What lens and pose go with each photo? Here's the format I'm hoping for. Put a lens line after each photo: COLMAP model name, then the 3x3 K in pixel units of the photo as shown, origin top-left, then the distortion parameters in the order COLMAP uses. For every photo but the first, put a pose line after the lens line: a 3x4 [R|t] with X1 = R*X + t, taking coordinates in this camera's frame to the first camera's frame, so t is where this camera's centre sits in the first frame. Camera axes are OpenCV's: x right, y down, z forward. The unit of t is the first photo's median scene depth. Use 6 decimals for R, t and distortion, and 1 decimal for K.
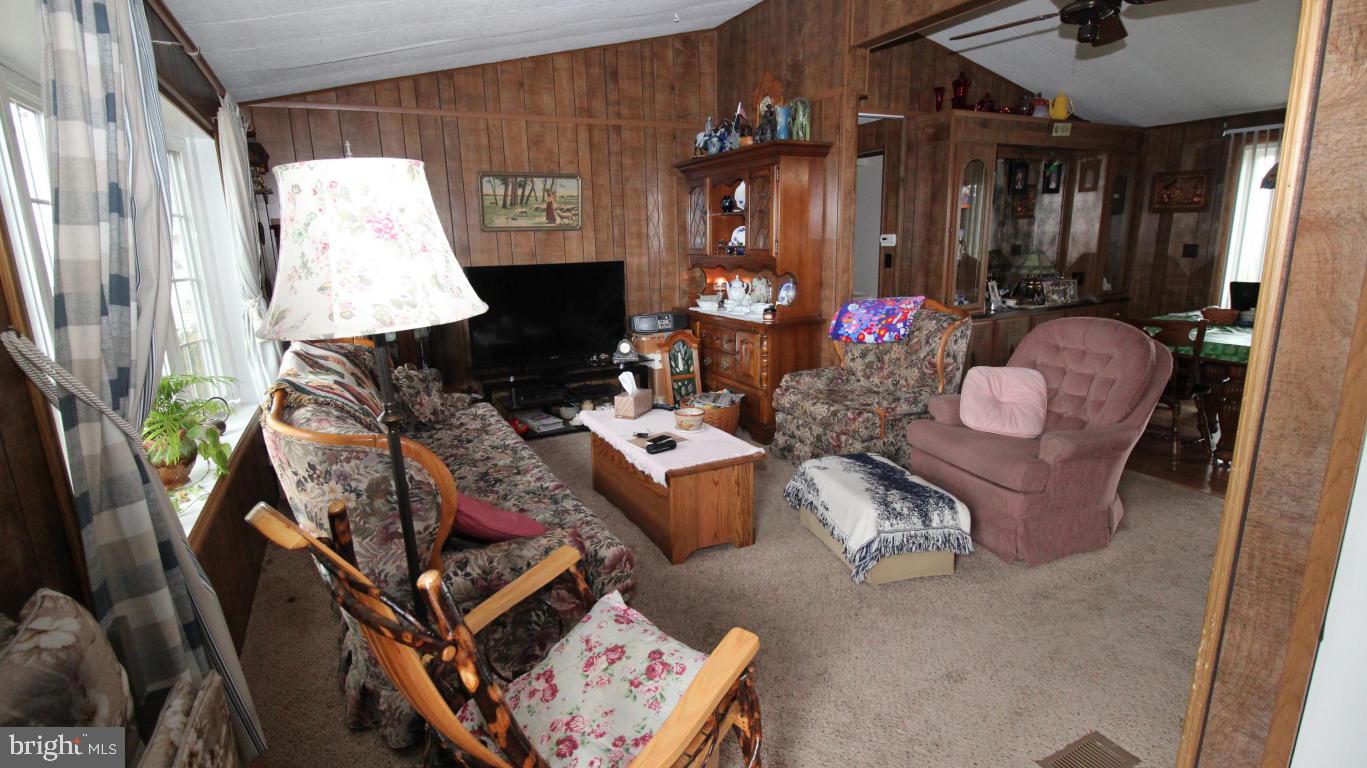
lens RADIAL K [[638.0, 0, 683.1], [0, 638.0, 383.5], [0, 0, 1]] dist [-0.010387, -0.001571]
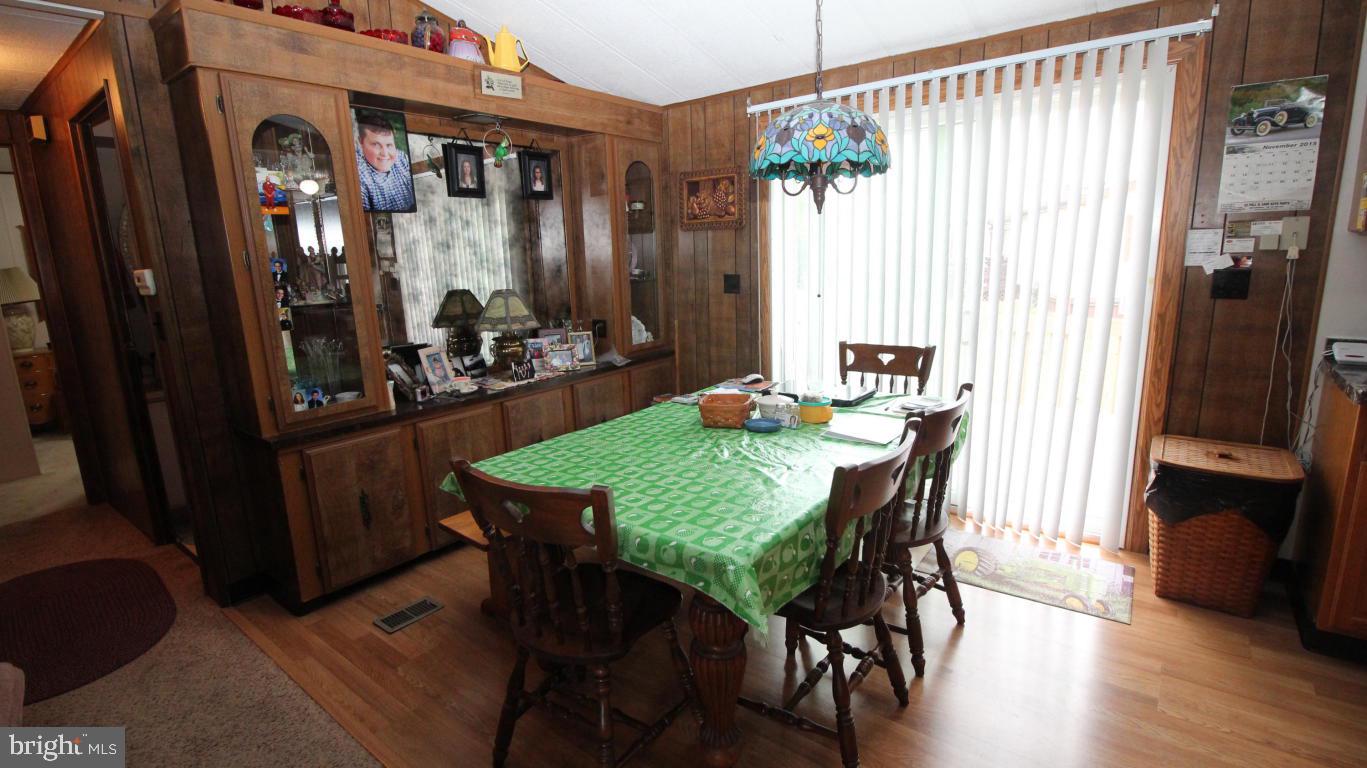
lens RADIAL K [[638.0, 0, 675.5], [0, 638.0, 386.8], [0, 0, 1]] dist [-0.010387, -0.001571]
pose [[0.907863, -0.090565, 0.409369, 0.473426], [0.104744, 0.994423, -0.012295, -0.100611], [-0.405972, 0.054041, 0.912286, 0.416297]]
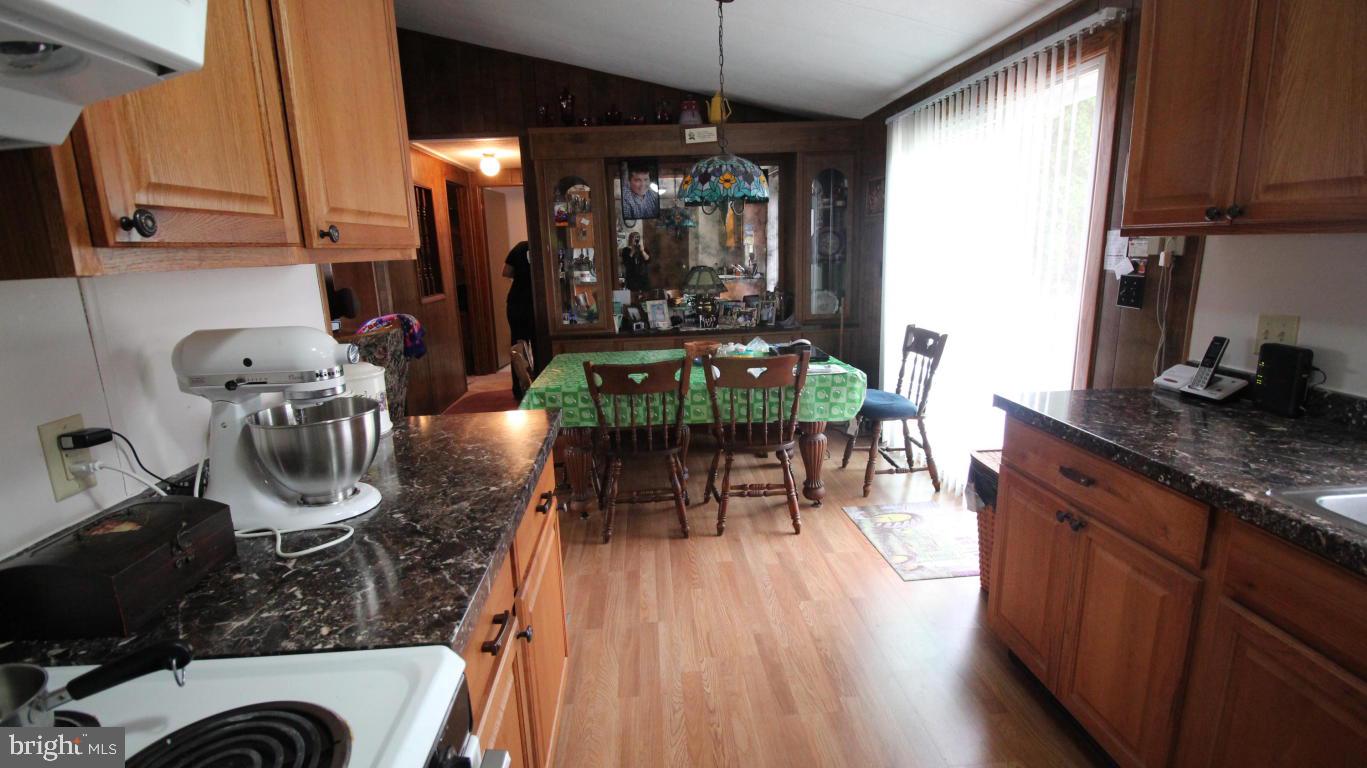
lens RADIAL K [[638.0, 0, 676.2], [0, 638.0, 383.1], [0, 0, 1]] dist [-0.010387, -0.001571]
pose [[0.915065, 0.081408, -0.395006, 0.942146], [-0.081835, 0.996521, 0.015798, -0.059236], [0.394917, 0.017869, 0.918543, 0.159312]]
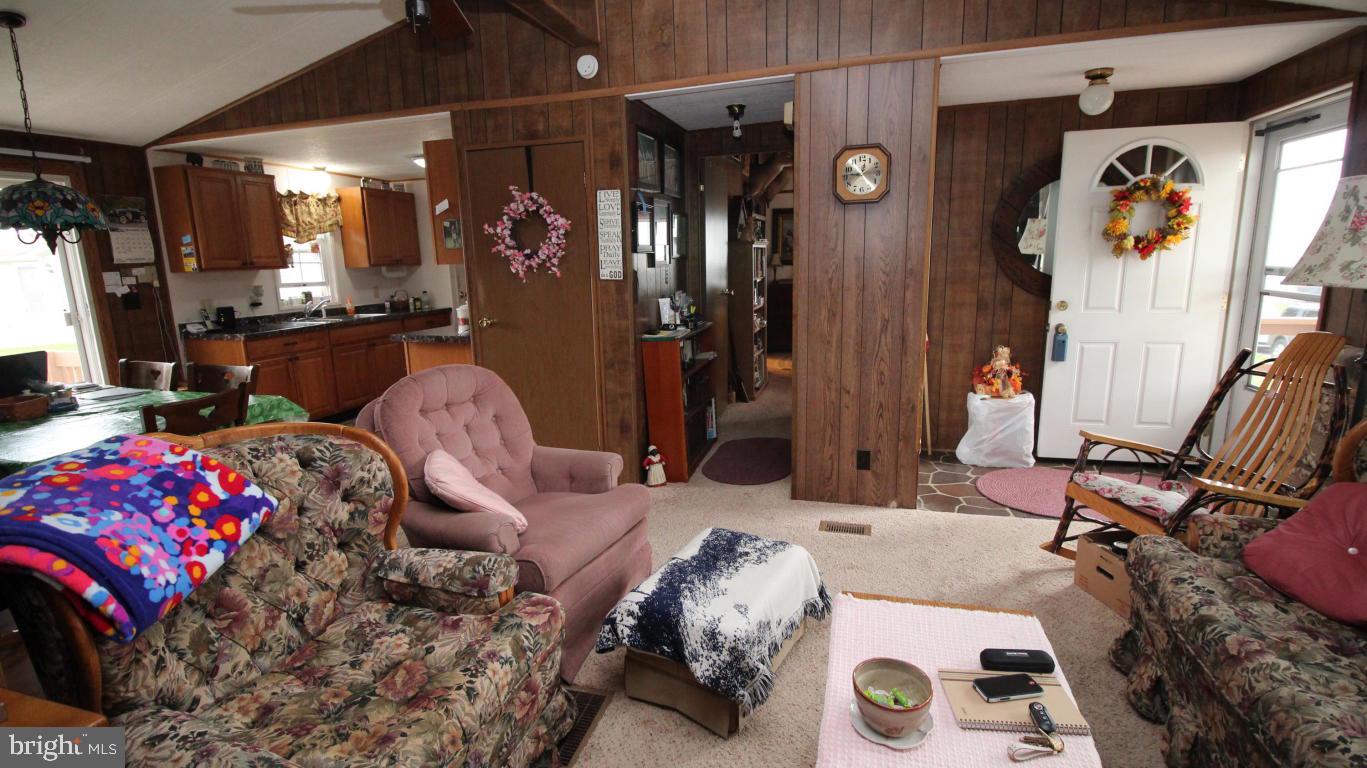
lens RADIAL K [[638.0, 0, 676.7], [0, 638.0, 381.2], [0, 0, 1]] dist [-0.010387, -0.001571]
pose [[-0.713345, -0.088961, 0.695144, -0.091534], [0.200435, 0.924579, 0.324006, -0.169421], [-0.671540, 0.370459, -0.641712, 0.769138]]
